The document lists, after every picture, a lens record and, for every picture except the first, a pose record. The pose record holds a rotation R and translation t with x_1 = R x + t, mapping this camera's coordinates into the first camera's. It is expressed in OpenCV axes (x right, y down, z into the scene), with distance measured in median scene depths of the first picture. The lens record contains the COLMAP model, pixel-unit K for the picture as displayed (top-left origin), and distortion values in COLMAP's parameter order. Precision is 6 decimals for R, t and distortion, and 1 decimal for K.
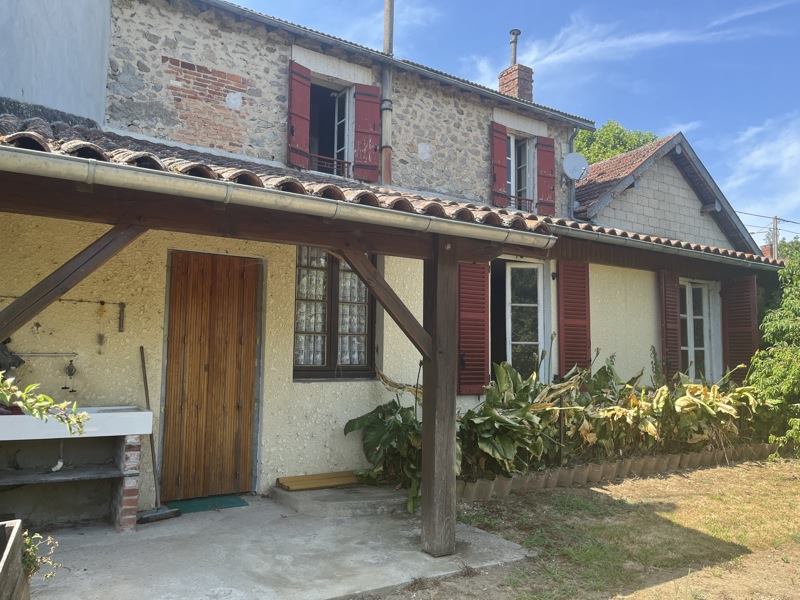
lens RADIAL K [[603.5, 0, 400.0], [0, 603.5, 300.0], [0, 0, 1]] dist [0.005685, -0.002207]
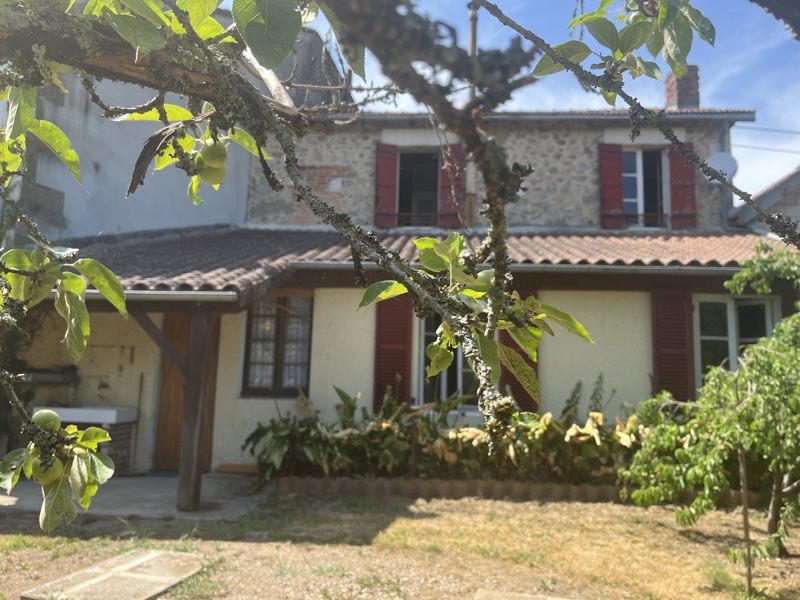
lens RADIAL K [[603.5, 0, 400.0], [0, 603.5, 300.0], [0, 0, 1]] dist [0.005685, -0.002207]
pose [[0.803913, -0.074015, -0.590123, 0.636918], [0.043209, 0.996873, -0.066168, 0.010152], [0.593175, 0.027694, 0.804597, 0.043720]]
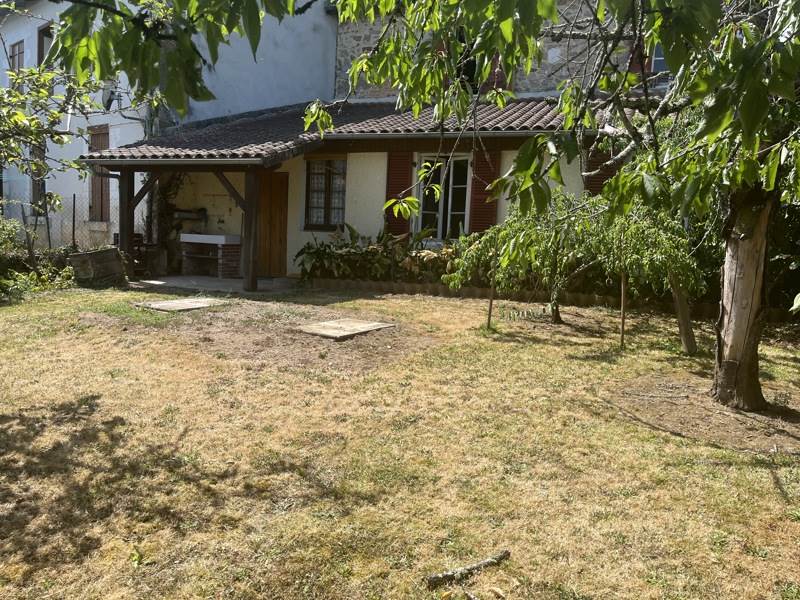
lens RADIAL K [[603.5, 0, 400.0], [0, 603.5, 300.0], [0, 0, 1]] dist [0.005685, -0.002207]
pose [[0.594665, 0.097773, -0.798006, 1.115112], [0.039775, 0.987784, 0.150665, 0.045450], [0.802989, -0.121336, 0.583512, 0.010188]]
